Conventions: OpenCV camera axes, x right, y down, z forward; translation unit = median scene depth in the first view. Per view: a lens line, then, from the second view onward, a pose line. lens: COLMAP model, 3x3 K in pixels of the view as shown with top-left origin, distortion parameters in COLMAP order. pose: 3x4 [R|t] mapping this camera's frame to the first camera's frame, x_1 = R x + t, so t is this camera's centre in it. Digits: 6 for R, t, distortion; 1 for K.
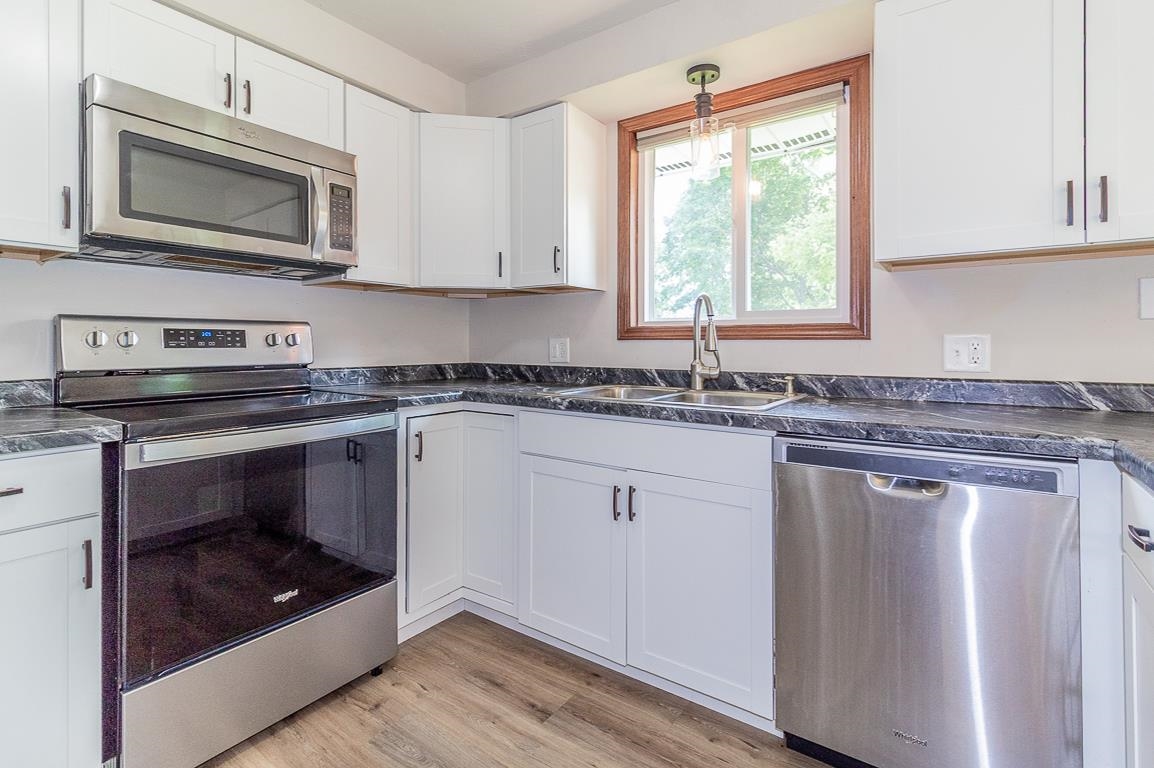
lens RADIAL K [[546.0, 0, 577.2], [0, 546.0, 344.2], [0, 0, 1]] dist [0.000681, -0.000092]
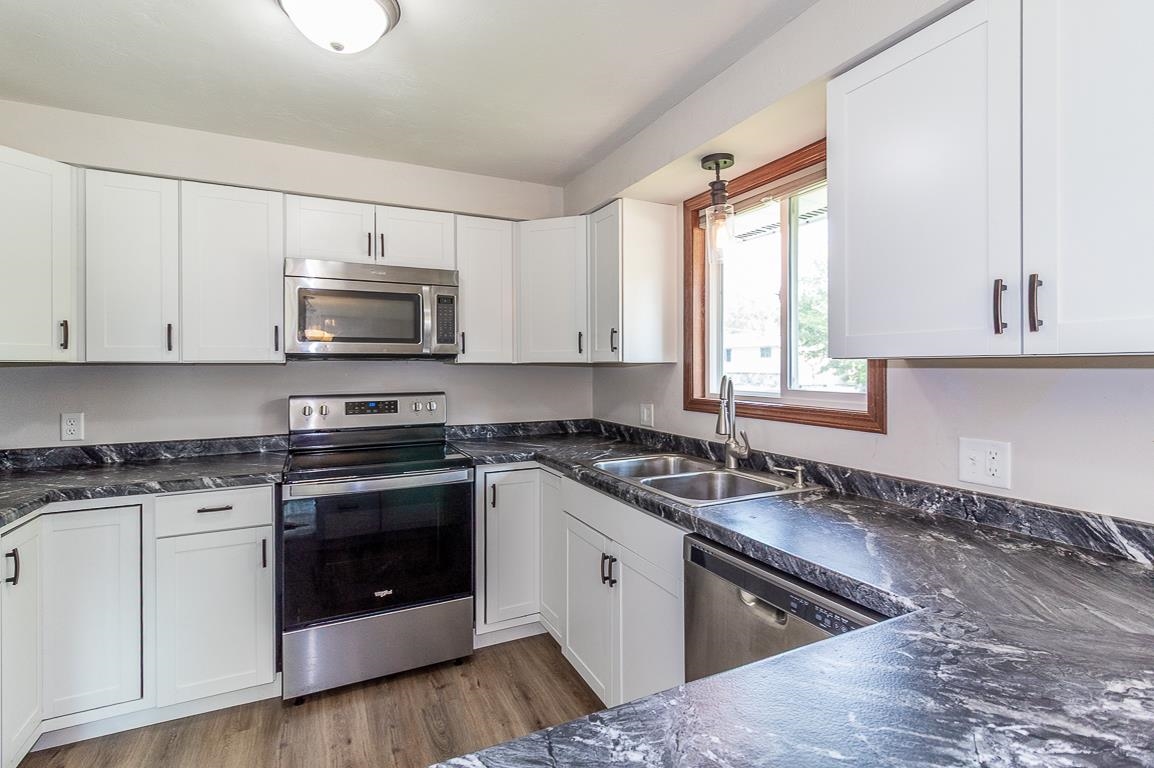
lens RADIAL K [[542.9, 0, 581.0], [0, 542.9, 368.5], [0, 0, 1]] dist [0.002628, 0.000810]
pose [[0.876584, -0.001134, -0.481247, 0.502239], [0.003187, 0.999989, 0.003449, -0.114130], [0.481237, -0.004557, 0.876578, -0.014113]]
